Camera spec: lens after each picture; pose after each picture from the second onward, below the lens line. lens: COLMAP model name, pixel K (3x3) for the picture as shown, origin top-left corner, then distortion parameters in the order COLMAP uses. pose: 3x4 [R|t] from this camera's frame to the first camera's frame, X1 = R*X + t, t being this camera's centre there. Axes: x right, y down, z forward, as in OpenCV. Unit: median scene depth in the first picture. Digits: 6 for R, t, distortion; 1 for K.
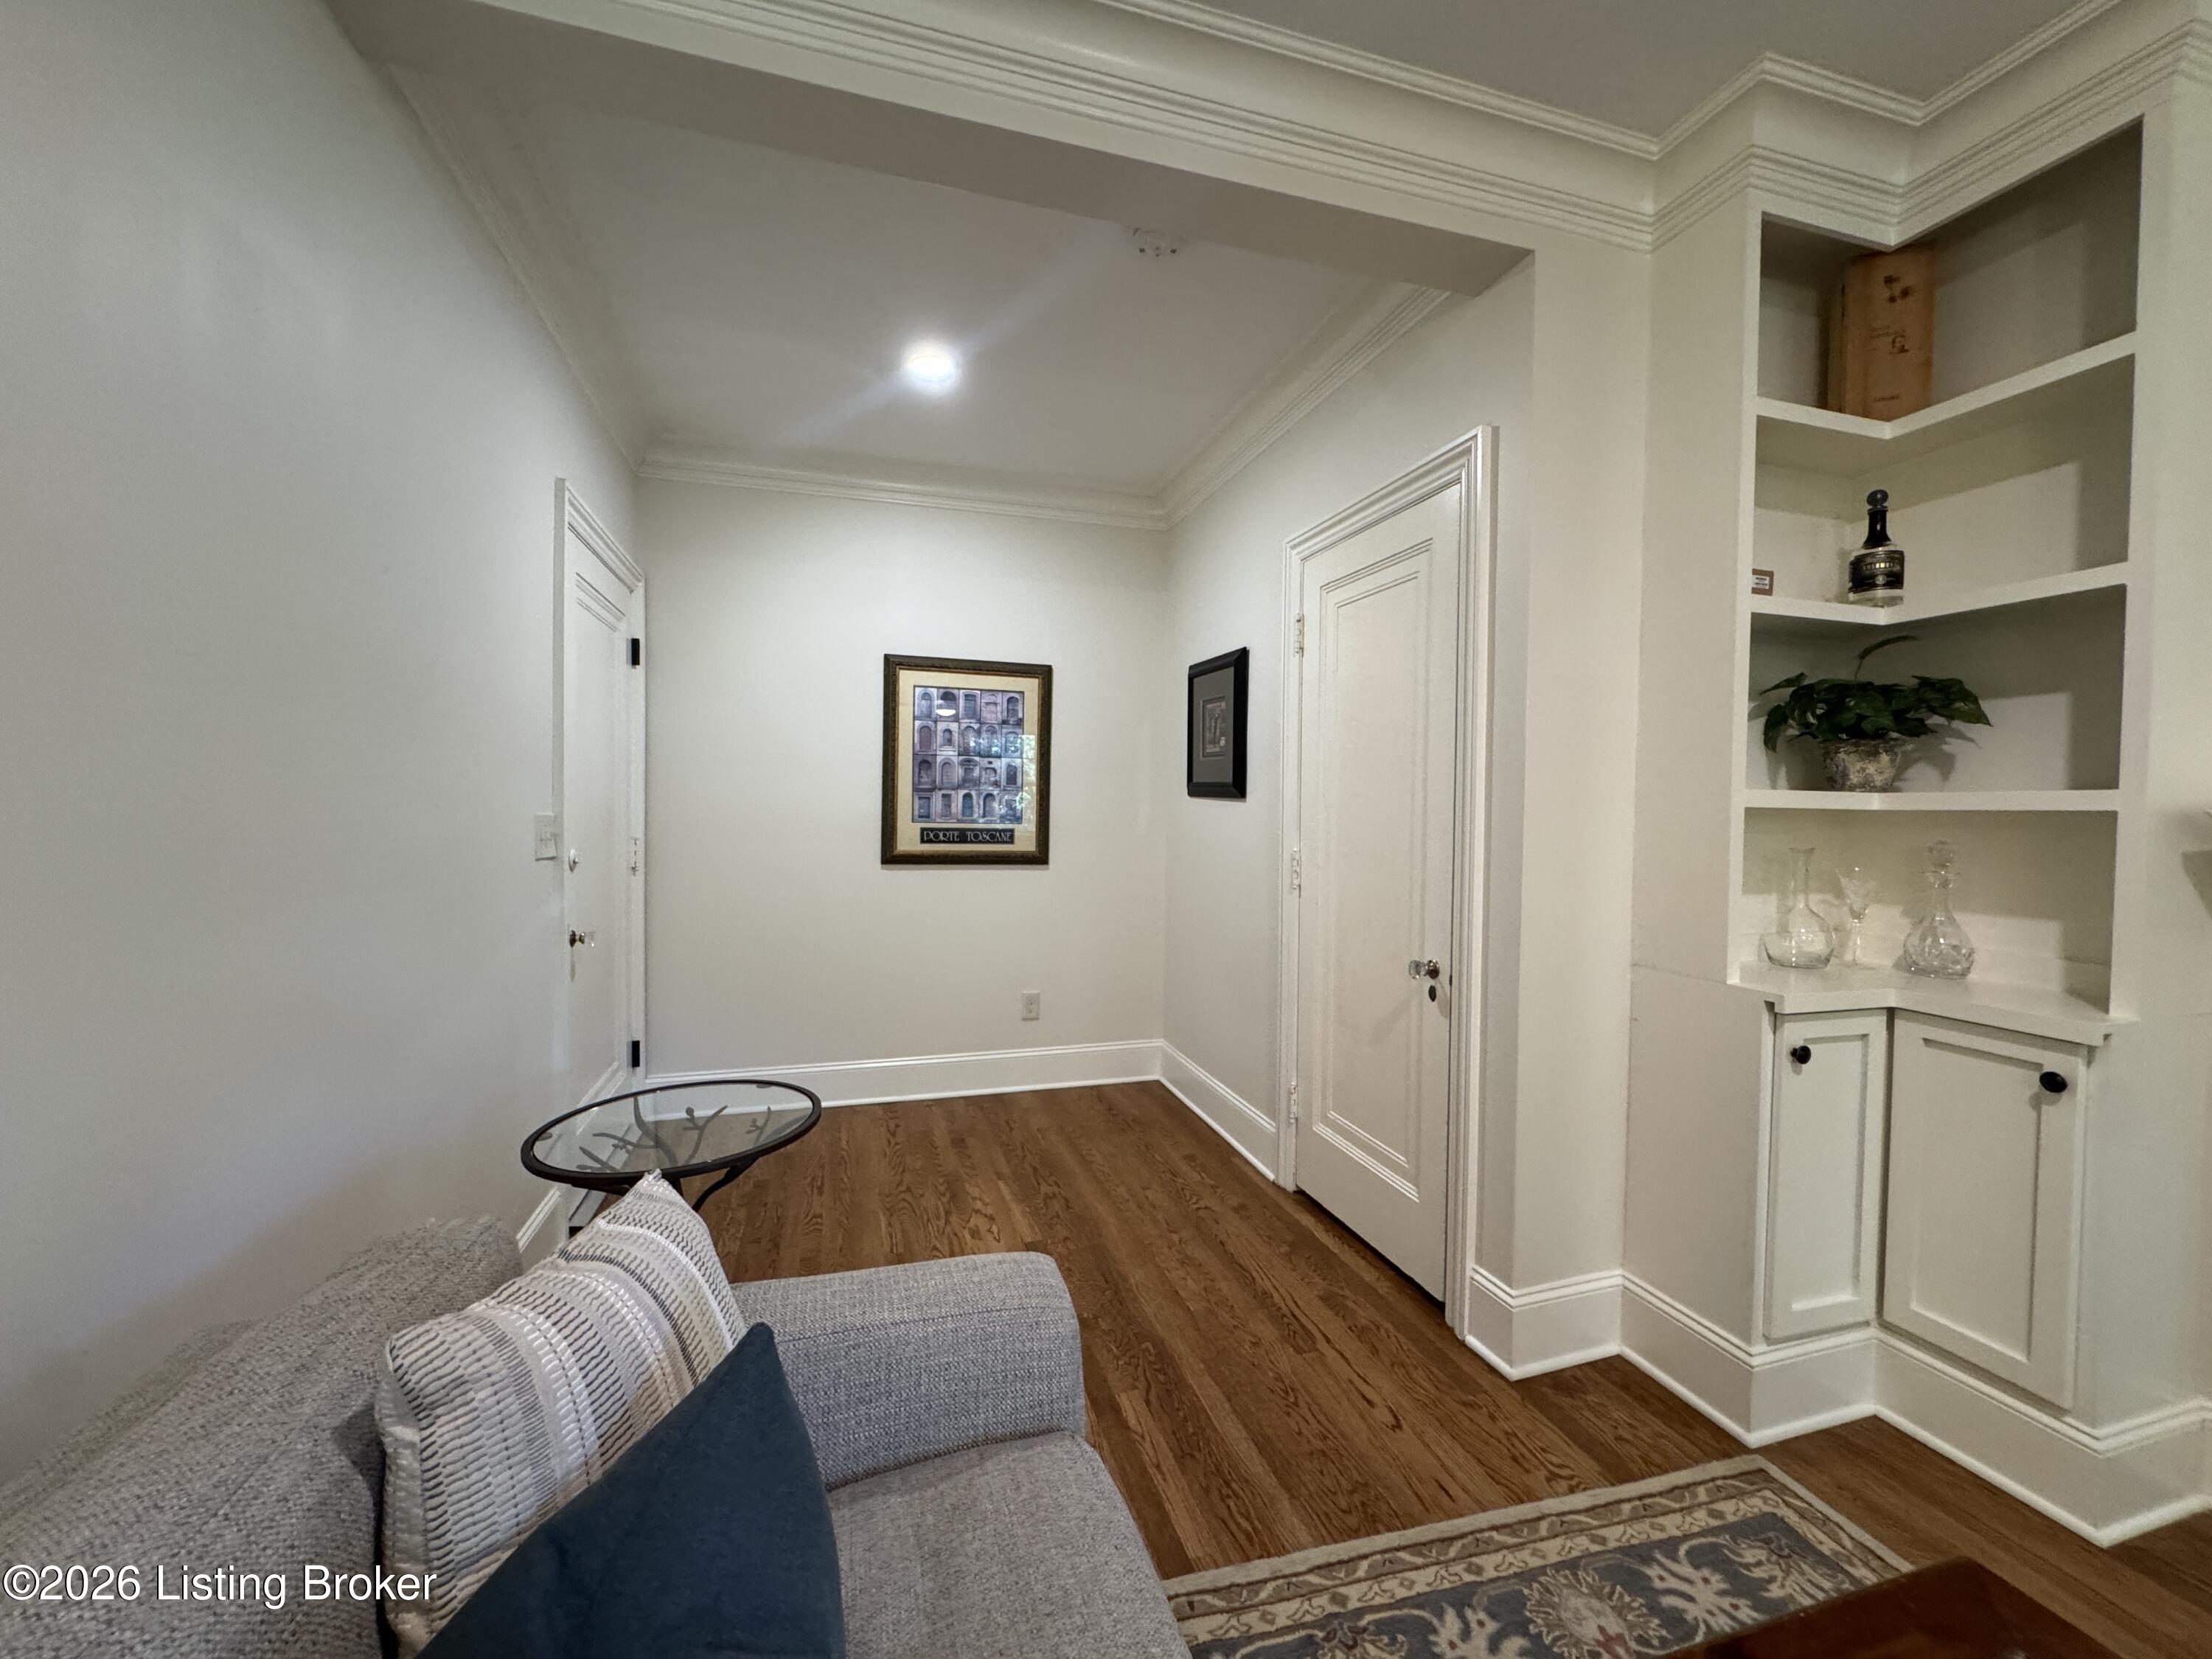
lens RADIAL K [[881.8, 0, 1104.7], [0, 881.8, 828.4], [0, 0, 1]] dist [-0.002529, 0.000198]
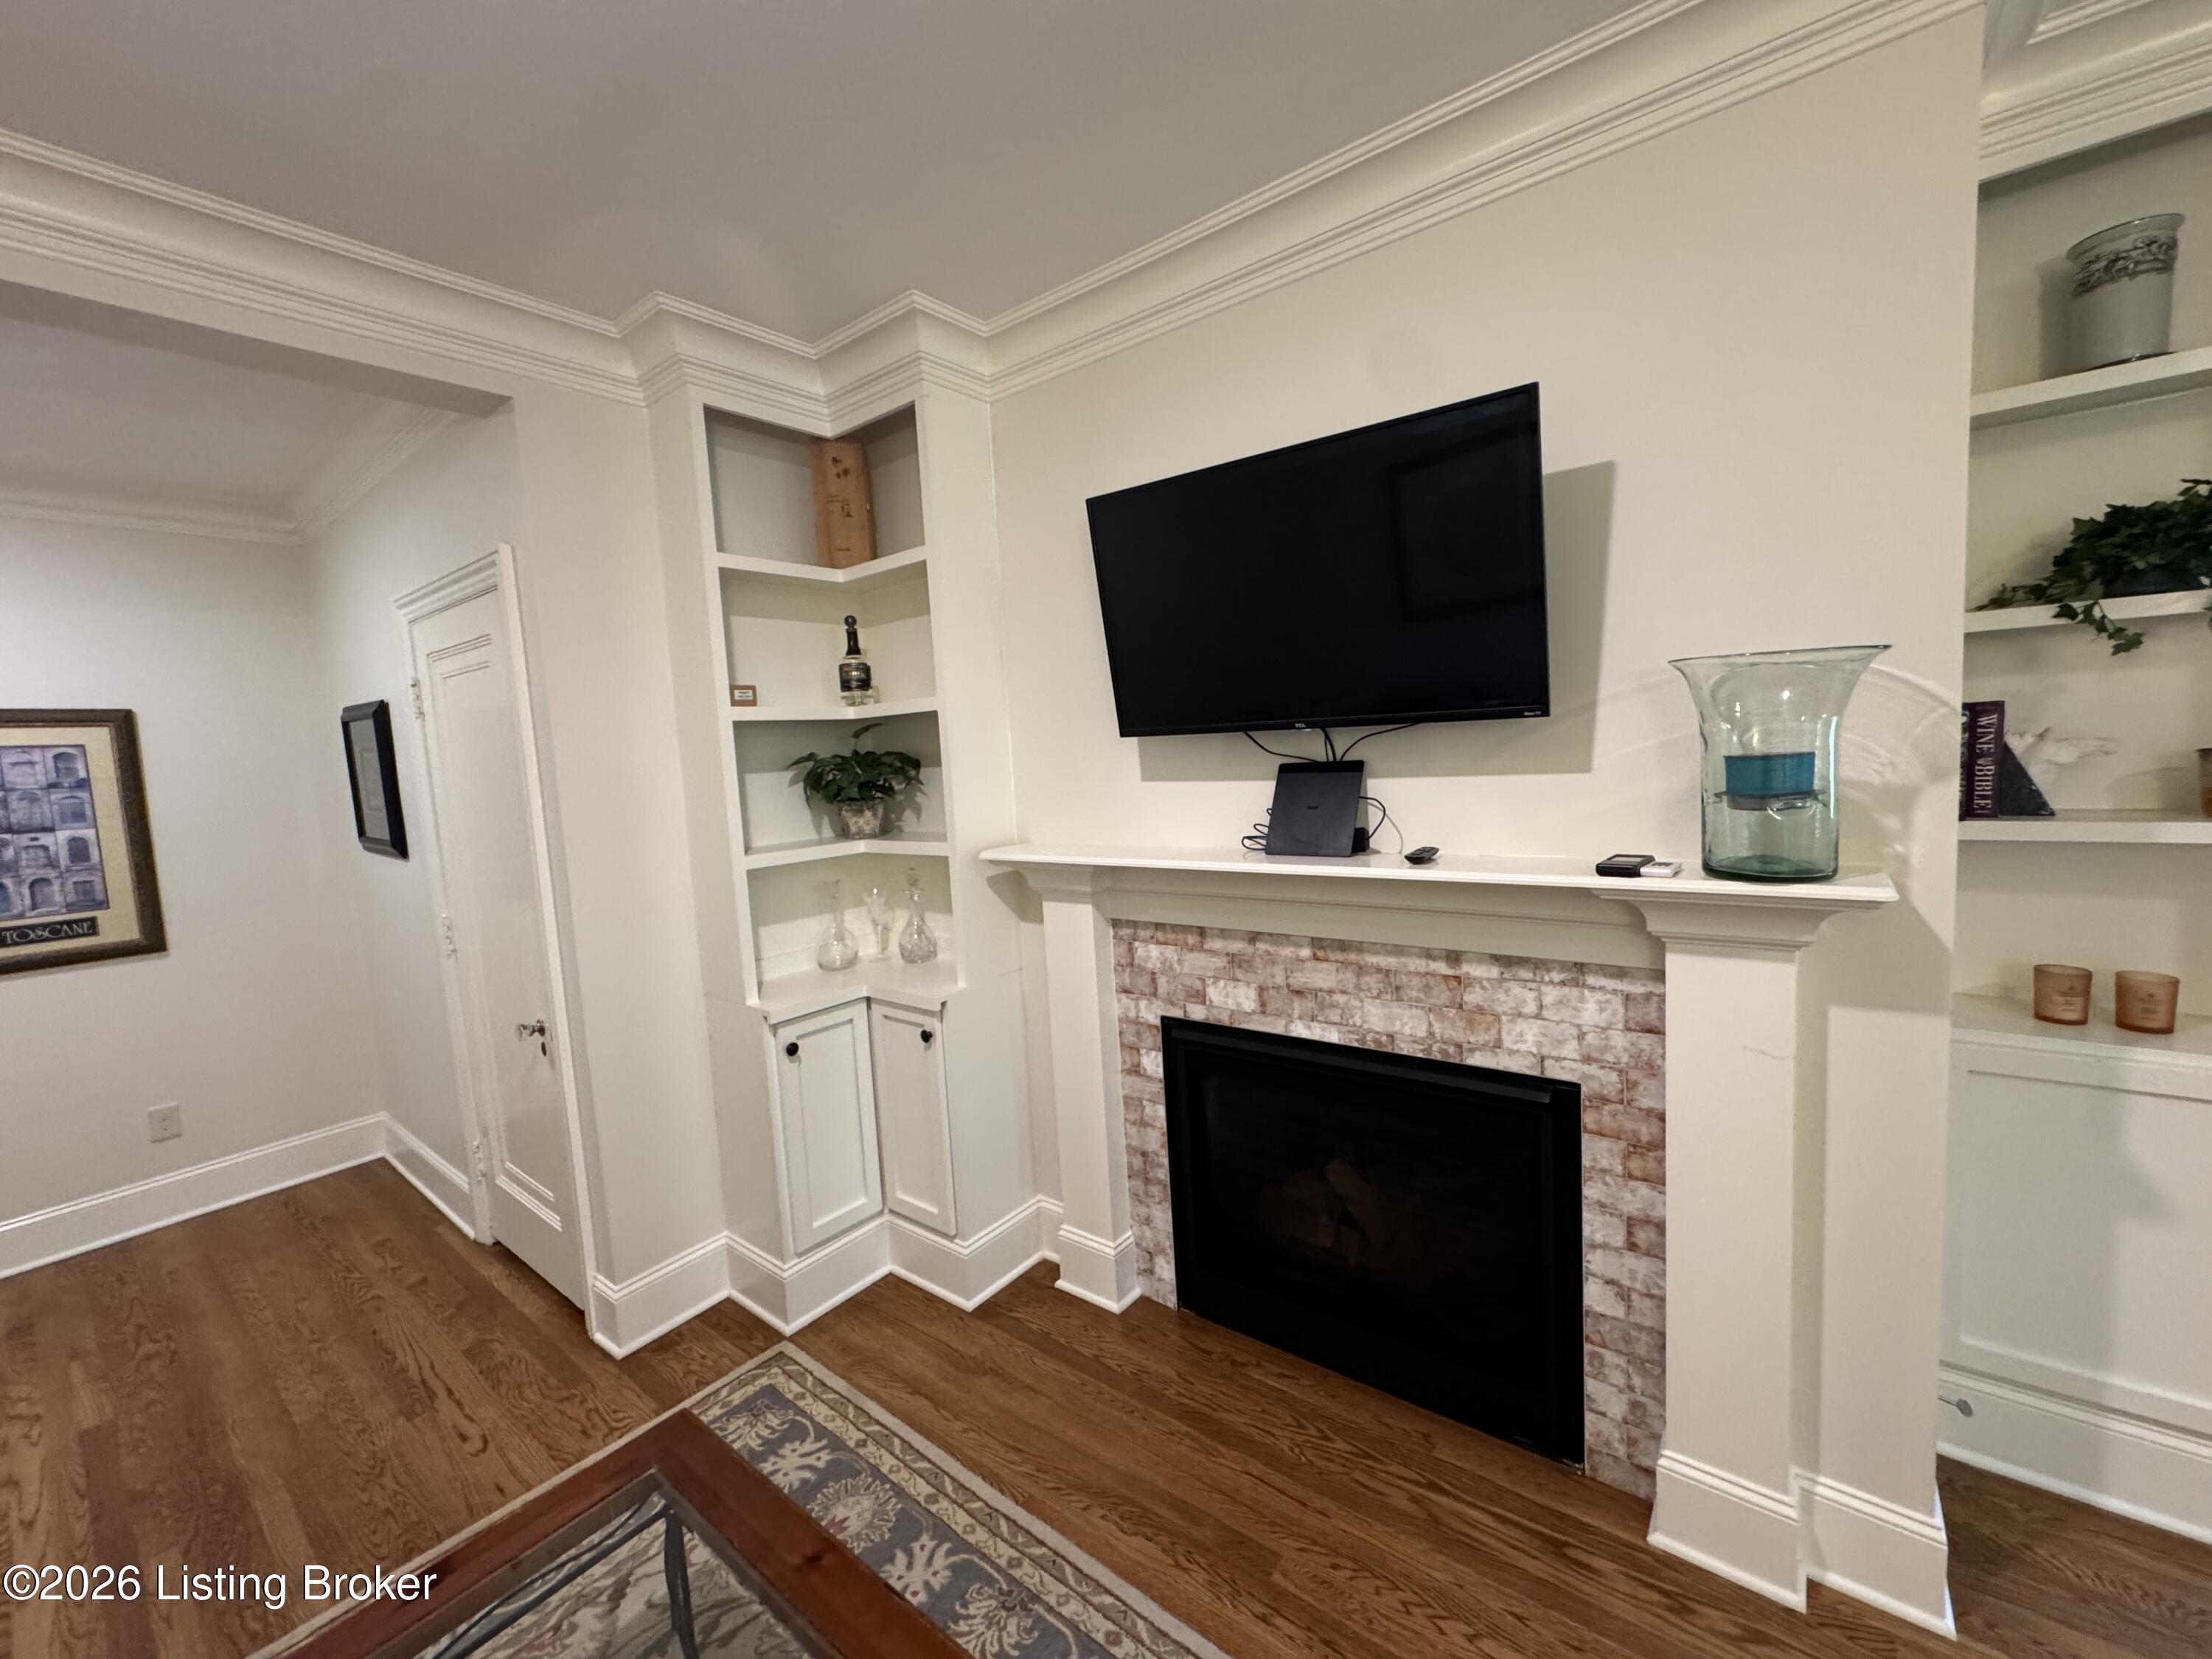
lens RADIAL K [[881.8, 0, 1102.2], [0, 881.8, 828.2], [0, 0, 1]] dist [-0.002529, 0.000198]
pose [[0.816451, -0.112218, 0.566405, 0.364527], [0.080507, 0.993475, 0.080783, -0.128068], [-0.571775, -0.020356, 0.820158, -0.322120]]
